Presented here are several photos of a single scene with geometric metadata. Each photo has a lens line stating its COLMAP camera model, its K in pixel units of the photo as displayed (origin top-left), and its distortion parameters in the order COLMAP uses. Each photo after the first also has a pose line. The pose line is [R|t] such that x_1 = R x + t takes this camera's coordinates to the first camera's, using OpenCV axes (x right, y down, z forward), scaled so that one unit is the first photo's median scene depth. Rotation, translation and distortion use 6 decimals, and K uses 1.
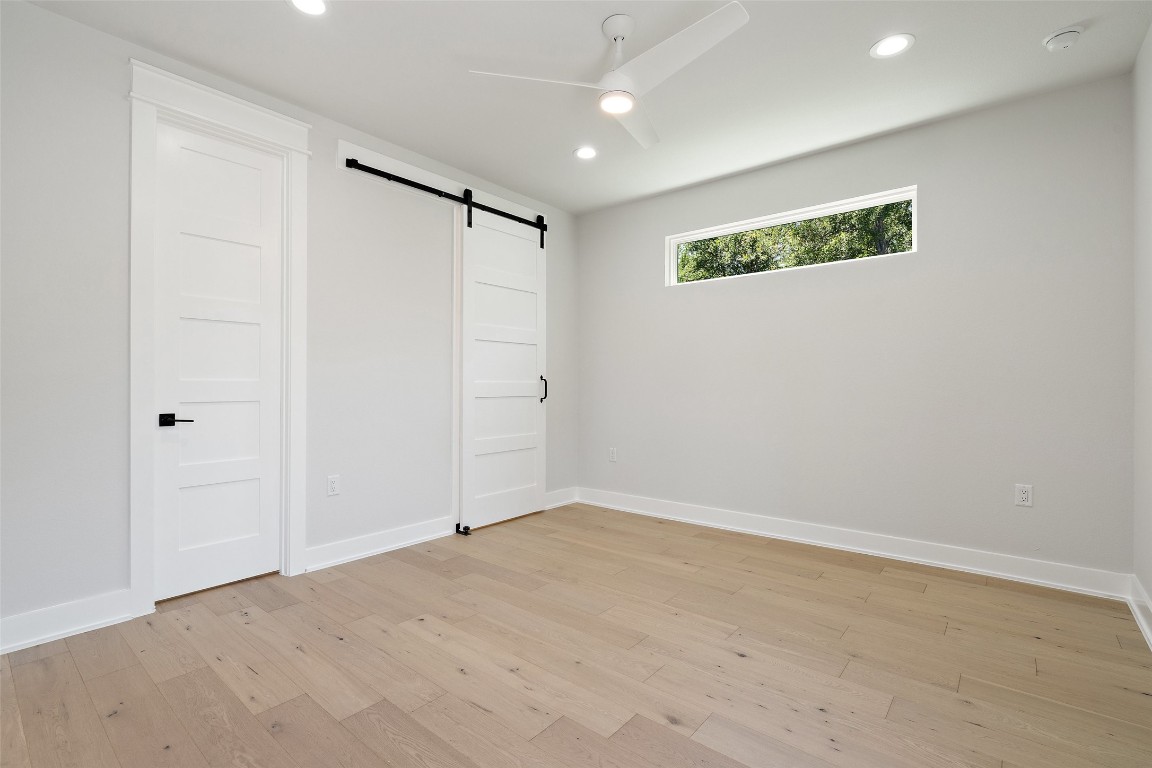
lens RADIAL K [[522.2, 0, 572.4], [0, 522.2, 381.4], [0, 0, 1]] dist [-0.001286, -0.000259]
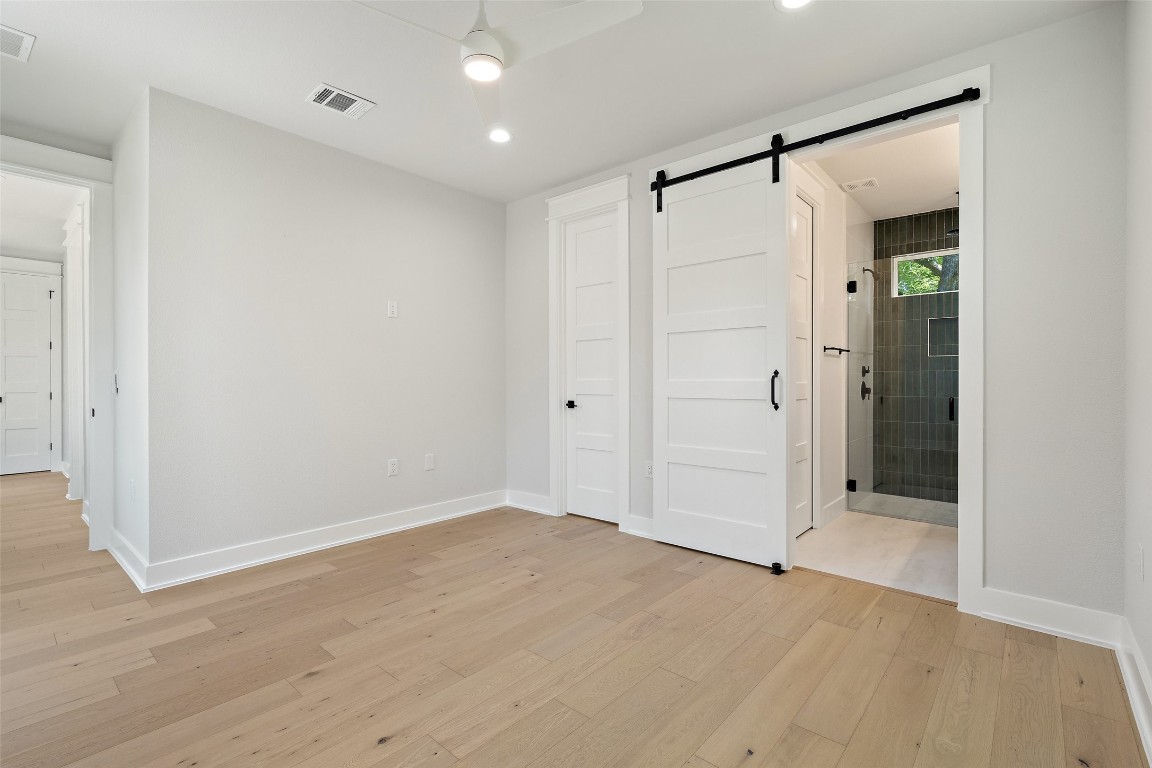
lens RADIAL K [[522.2, 0, 572.4], [0, 522.2, 381.4], [0, 0, 1]] dist [-0.001286, -0.000259]
pose [[-0.017556, -0.004507, -0.999836, 0.859638], [0.000867, 0.999989, -0.004522, 0.008991], [0.999846, -0.000946, -0.017552, 1.029454]]
